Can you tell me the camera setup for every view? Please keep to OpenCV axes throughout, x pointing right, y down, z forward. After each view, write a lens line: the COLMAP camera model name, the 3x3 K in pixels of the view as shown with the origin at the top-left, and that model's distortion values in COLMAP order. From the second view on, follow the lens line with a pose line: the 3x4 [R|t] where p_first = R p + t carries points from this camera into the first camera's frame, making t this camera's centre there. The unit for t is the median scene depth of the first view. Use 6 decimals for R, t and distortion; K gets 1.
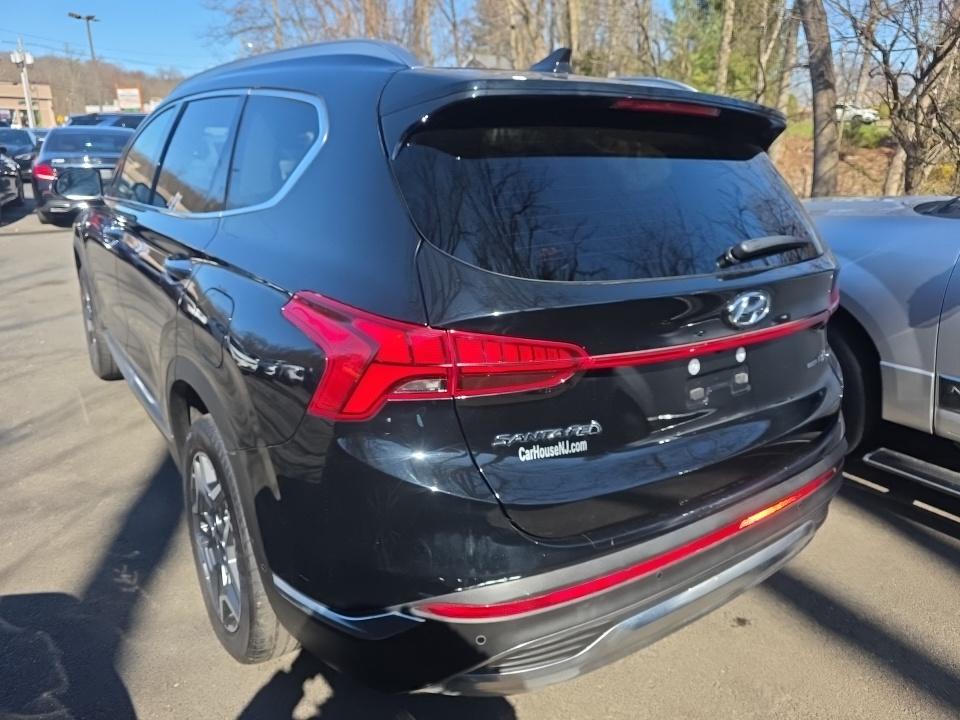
lens RADIAL K [[712.2, 0, 480.0], [0, 712.2, 360.0], [0, 0, 1]] dist [-0.000076, -0.045357]
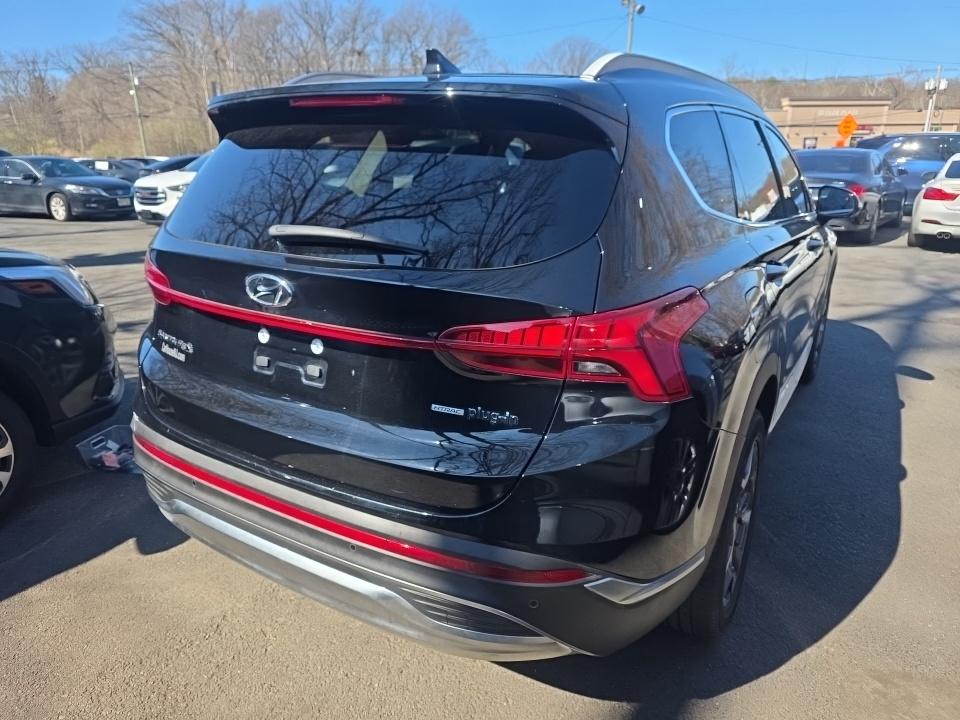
lens RADIAL K [[685.3, 0, 480.0], [0, 685.3, 360.0], [0, 0, 1]] dist [-0.007040, -0.003389]
pose [[0.320694, 0.229037, -0.919074, 1.285588], [-0.256738, 0.955018, 0.148410, -0.182046], [0.911724, 0.188367, 0.365071, 0.864229]]
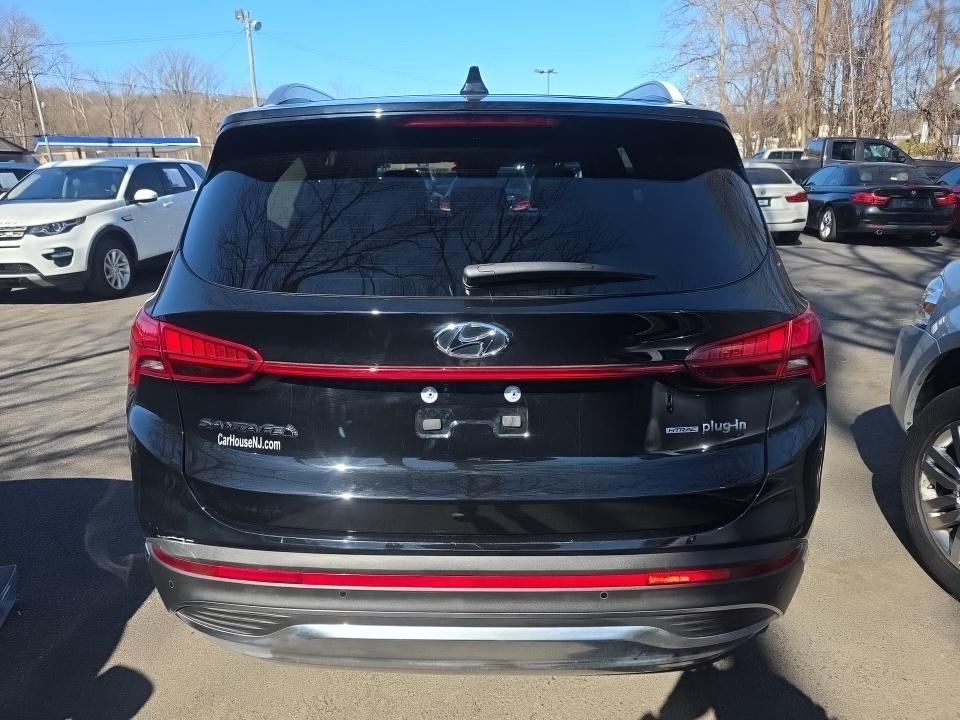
lens RADIAL K [[669.7, 0, 480.0], [0, 669.7, 360.0], [0, 0, 1]] dist [0.001071, -0.002760]
pose [[0.762355, 0.124206, -0.635128, 0.845467], [-0.135565, 0.990285, 0.030940, -0.067576], [0.632801, 0.062514, 0.771787, 0.342015]]
